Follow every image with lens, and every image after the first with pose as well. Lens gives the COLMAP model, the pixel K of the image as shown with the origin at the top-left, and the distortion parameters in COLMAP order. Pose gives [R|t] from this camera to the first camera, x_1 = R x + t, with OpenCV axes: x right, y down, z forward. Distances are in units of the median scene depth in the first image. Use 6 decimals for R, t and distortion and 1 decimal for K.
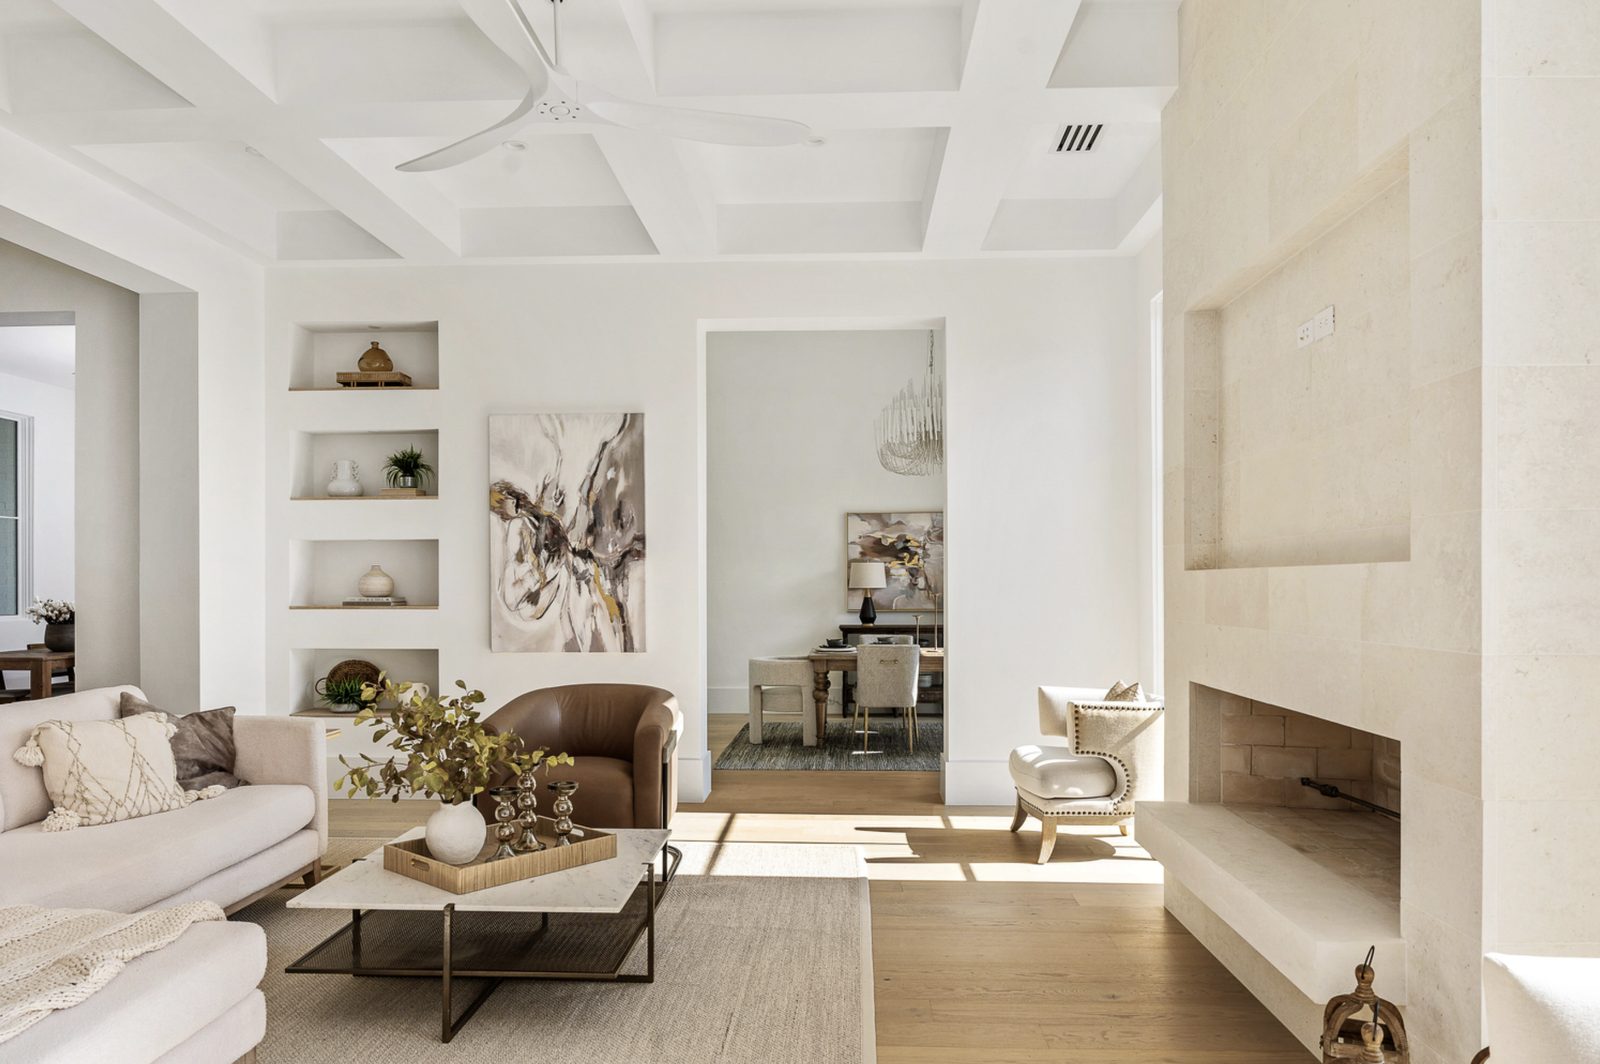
lens RADIAL K [[1098.6, 0, 796.5], [0, 1098.6, 591.4], [0, 0, 1]] dist [-0.000763, -0.001406]
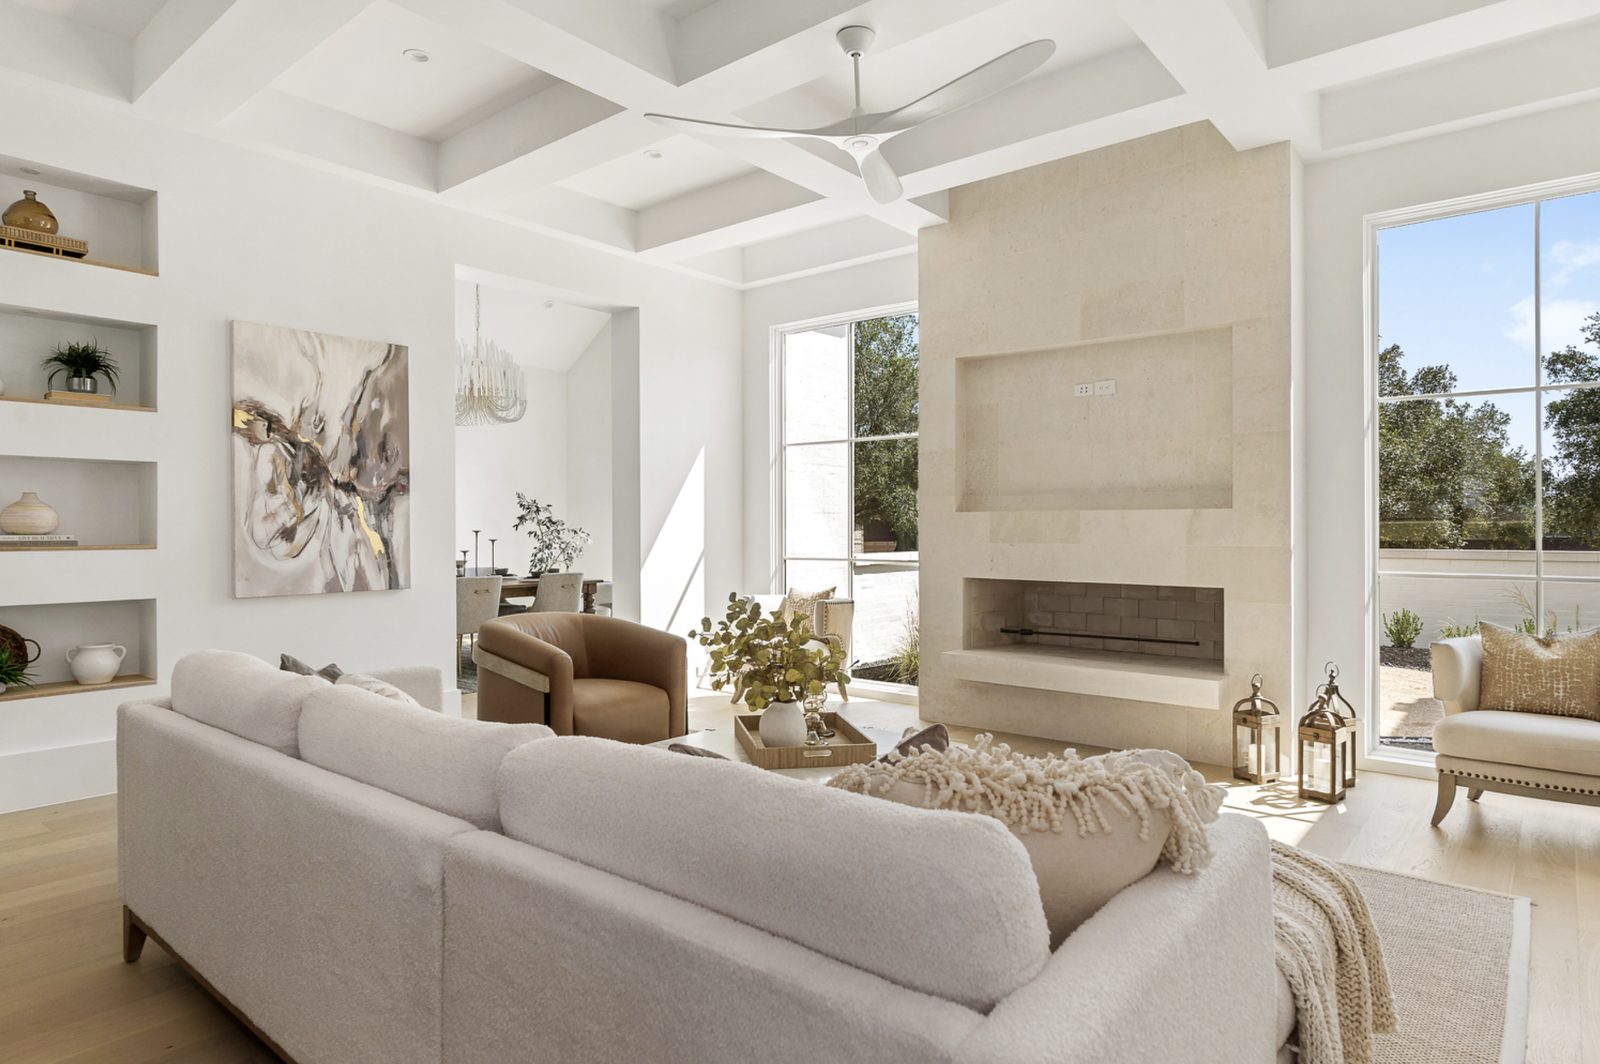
lens RADIAL K [[925.4, 0, 800.0], [0, 925.4, 532.0], [0, 0, 1]] dist [-0.000122, -0.000192]
pose [[0.604077, -0.003253, 0.796919, -0.587941], [0.005249, 0.999986, 0.000104, 0.006390], [-0.796909, 0.004121, 0.604086, 0.215729]]
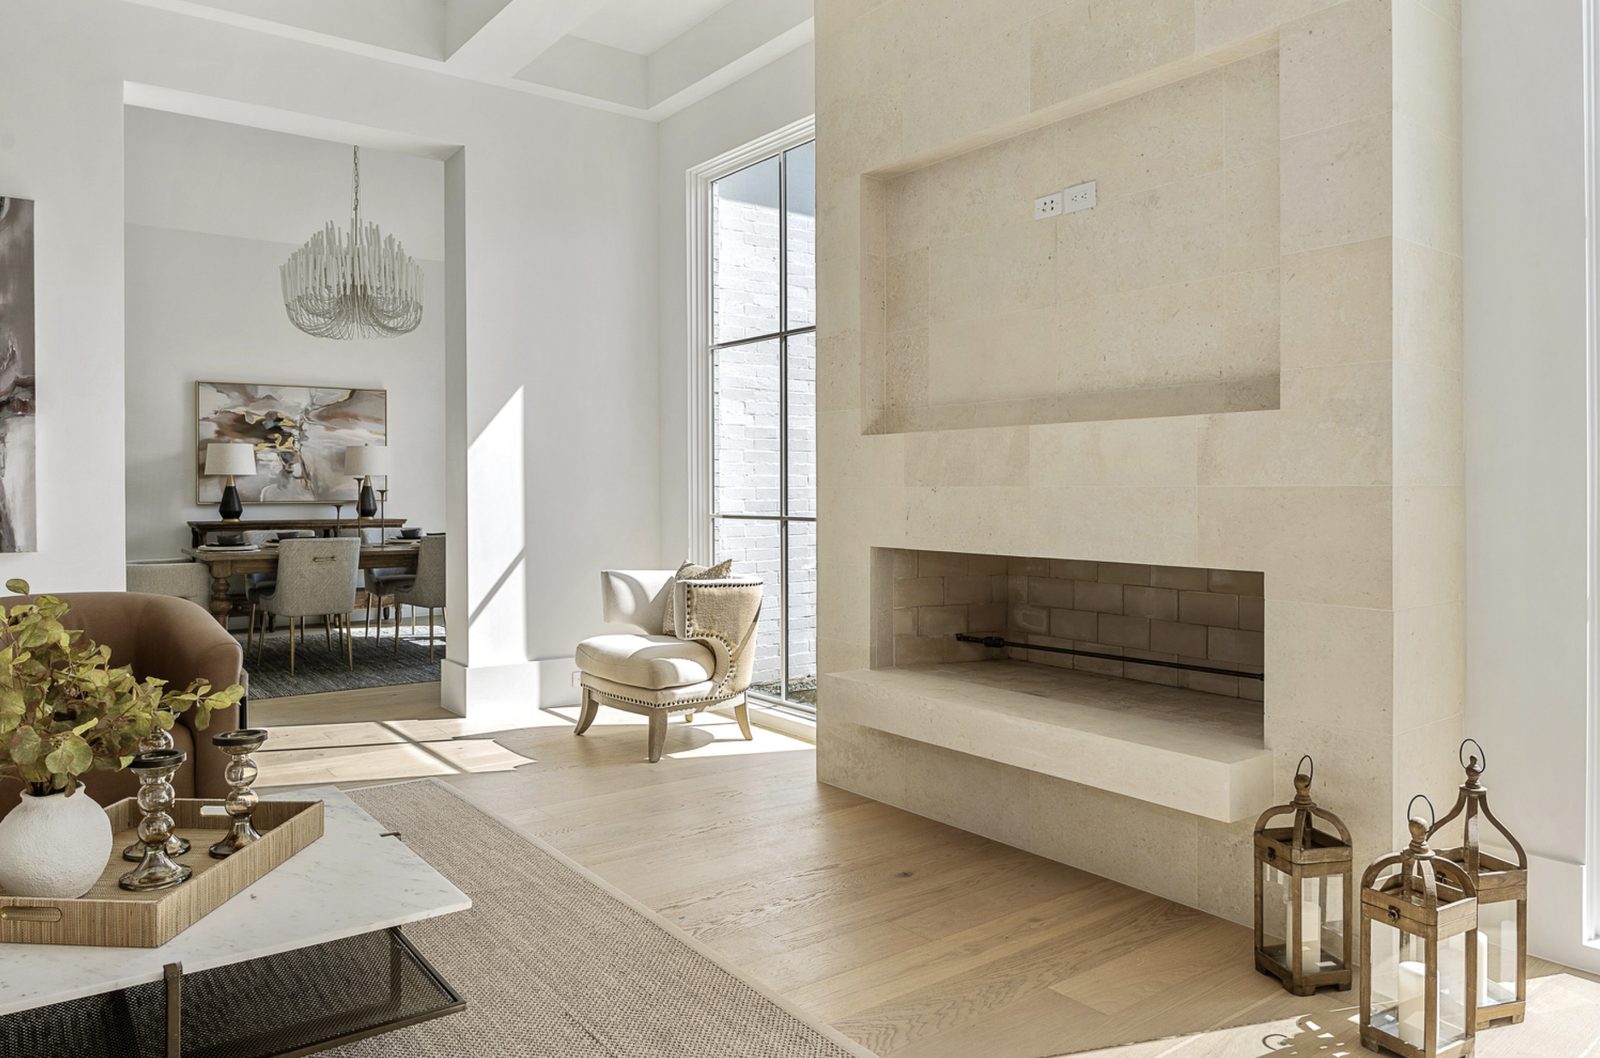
lens RADIAL K [[1094.4, 0, 799.1], [0, 1094.4, 493.7], [0, 0, 1]] dist [-0.004719, -0.003454]
pose [[0.770019, -0.001670, 0.638019, -0.204212], [0.004081, 0.999989, -0.002309, 0.022844], [-0.638008, 0.004382, 0.770017, 0.177752]]
